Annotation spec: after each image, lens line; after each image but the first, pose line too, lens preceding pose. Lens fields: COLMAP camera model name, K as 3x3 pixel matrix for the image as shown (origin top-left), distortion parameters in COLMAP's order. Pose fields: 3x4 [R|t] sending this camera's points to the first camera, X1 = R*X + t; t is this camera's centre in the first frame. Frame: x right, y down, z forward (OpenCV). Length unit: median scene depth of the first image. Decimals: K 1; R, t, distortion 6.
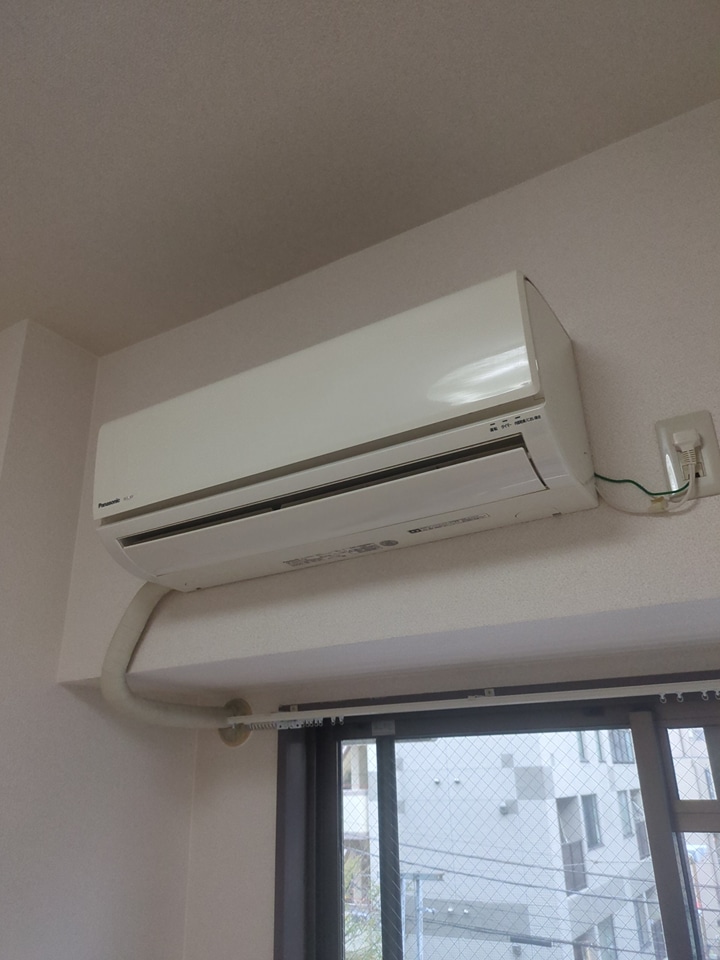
lens RADIAL K [[706.7, 0, 360.9], [0, 706.7, 483.8], [0, 0, 1]] dist [0.051553, -0.049949]
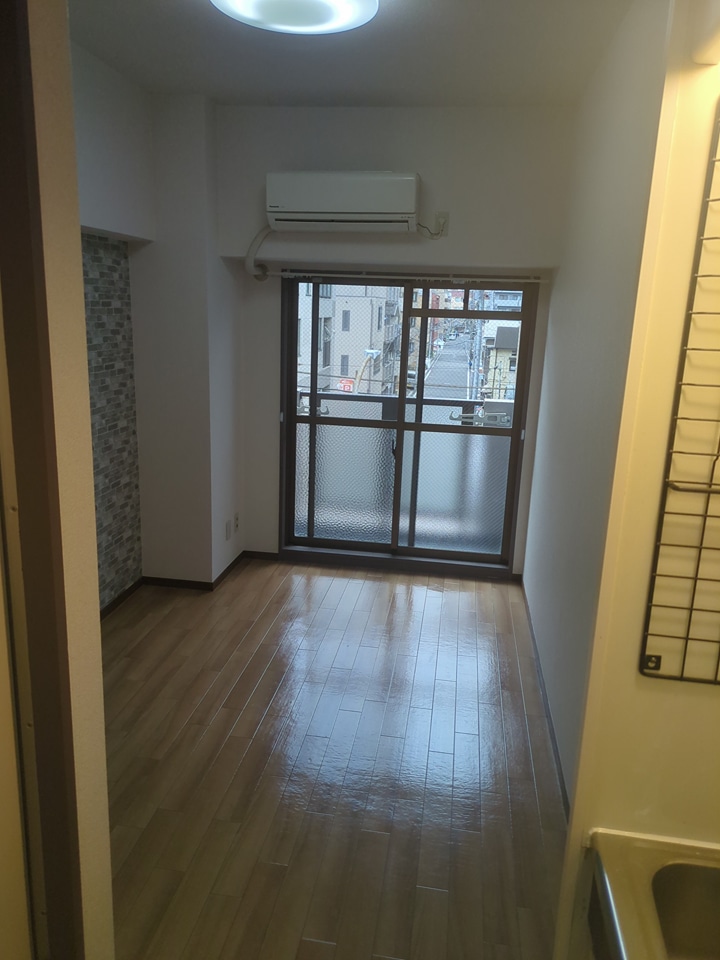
lens RADIAL K [[706.7, 0, 359.6], [0, 706.7, 475.9], [0, 0, 1]] dist [0.051553, -0.049949]
pose [[0.919734, -0.033347, 0.391122, -0.085117], [-0.202885, 0.812598, 0.546372, -0.053250], [-0.336045, -0.581870, 0.740609, -0.141903]]
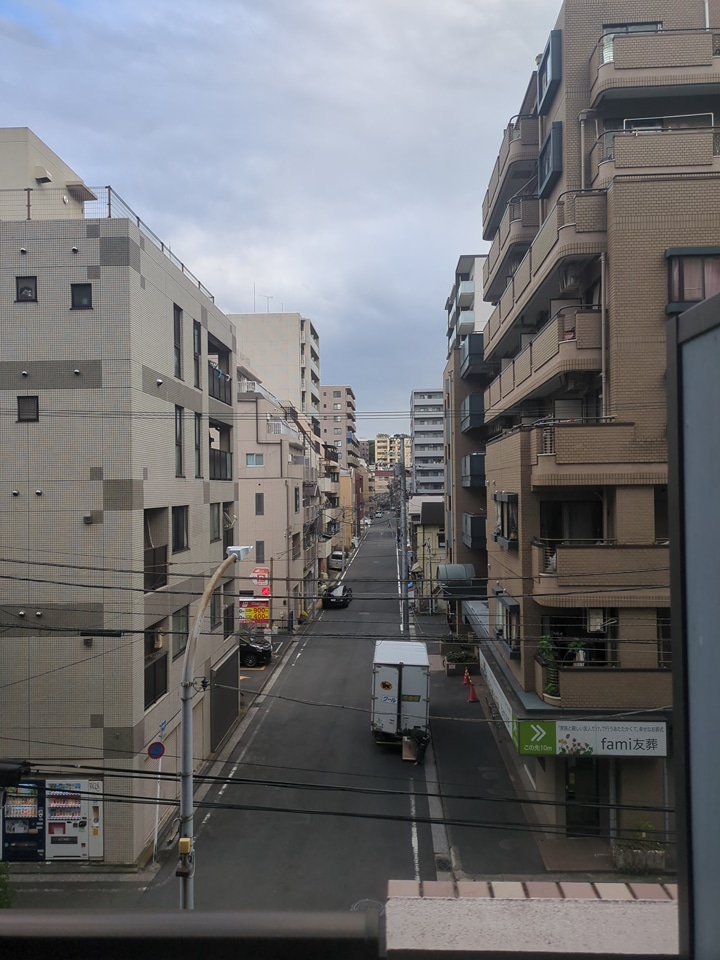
lens RADIAL K [[706.7, 0, 358.8], [0, 706.7, 479.7], [0, 0, 1]] dist [0.051553, -0.049949]
pose [[0.877751, 0.021412, 0.478639, 0.060761], [-0.192614, 0.930487, 0.311600, 0.033267], [-0.438695, -0.365699, 0.820860, 0.063249]]
